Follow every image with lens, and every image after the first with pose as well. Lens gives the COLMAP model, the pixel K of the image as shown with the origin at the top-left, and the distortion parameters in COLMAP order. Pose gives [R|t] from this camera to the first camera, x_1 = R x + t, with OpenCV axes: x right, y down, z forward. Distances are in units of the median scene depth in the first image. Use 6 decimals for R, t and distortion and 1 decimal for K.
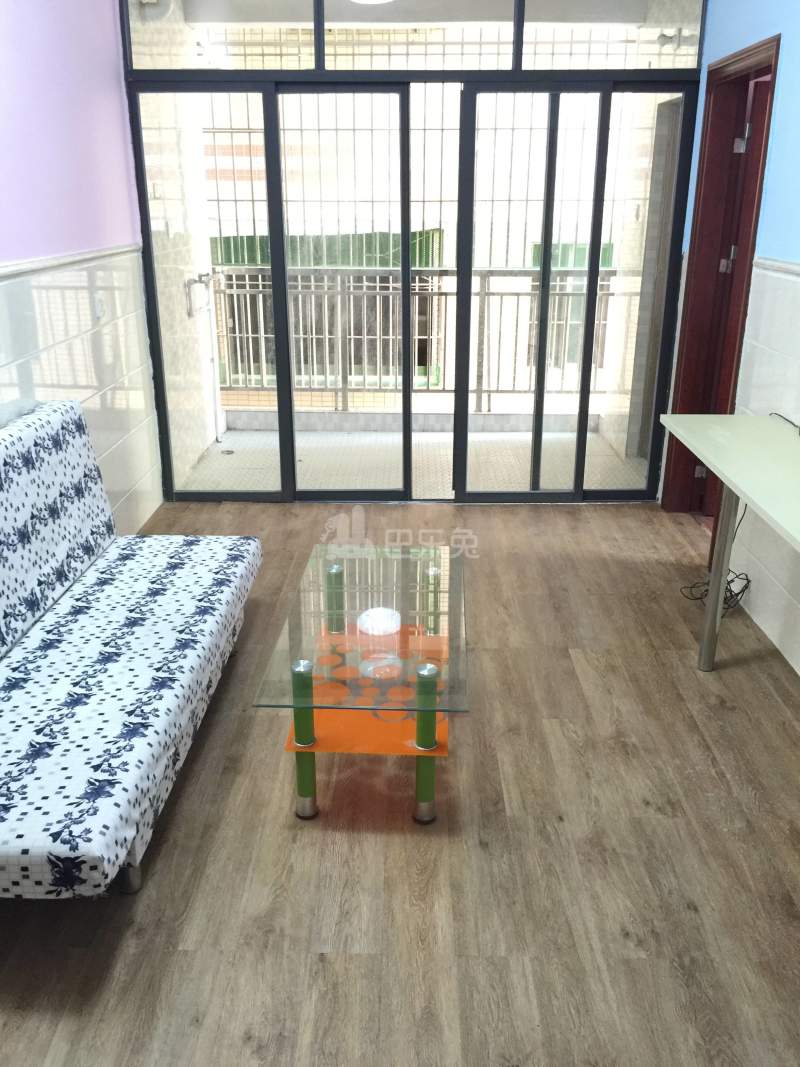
lens RADIAL K [[894.6, 0, 391.4], [0, 894.6, 528.1], [0, 0, 1]] dist [-0.002600, 0.001576]
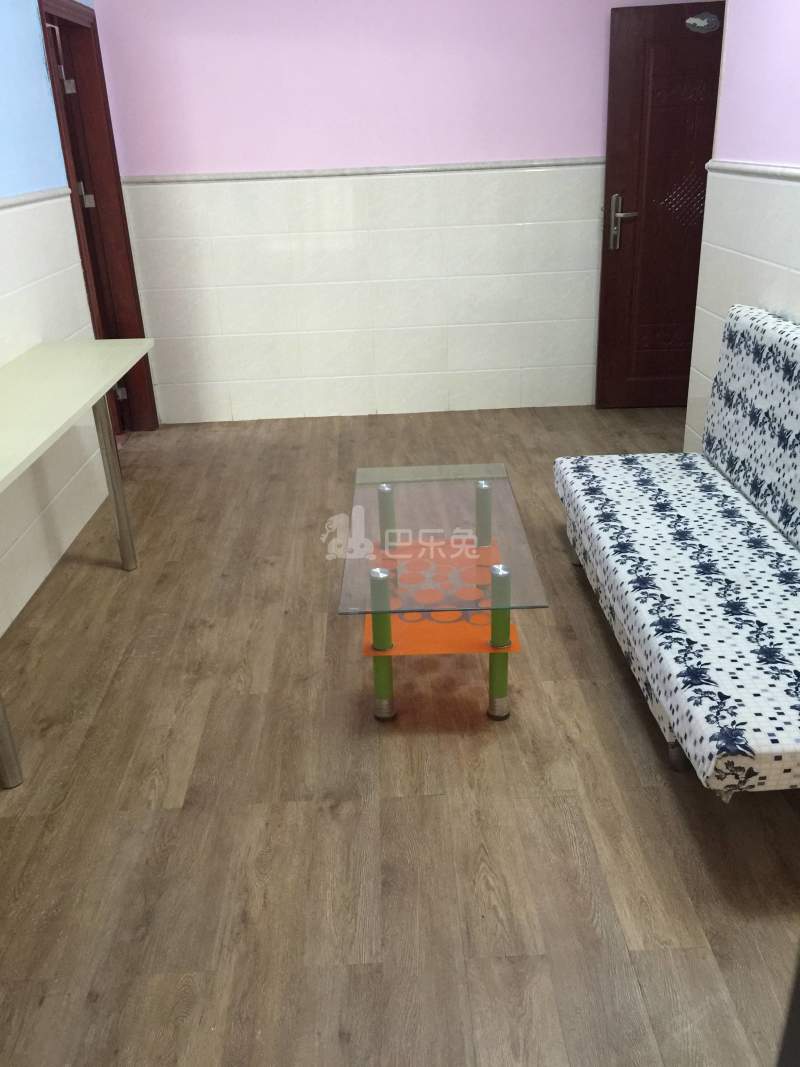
lens RADIAL K [[894.6, 0, 390.3], [0, 894.6, 540.2], [0, 0, 1]] dist [-0.002600, 0.001576]
pose [[-0.998351, 0.049061, -0.029788, 0.066018], [0.014130, 0.713105, 0.700915, -0.583469], [0.055630, 0.699339, -0.712622, 1.665817]]
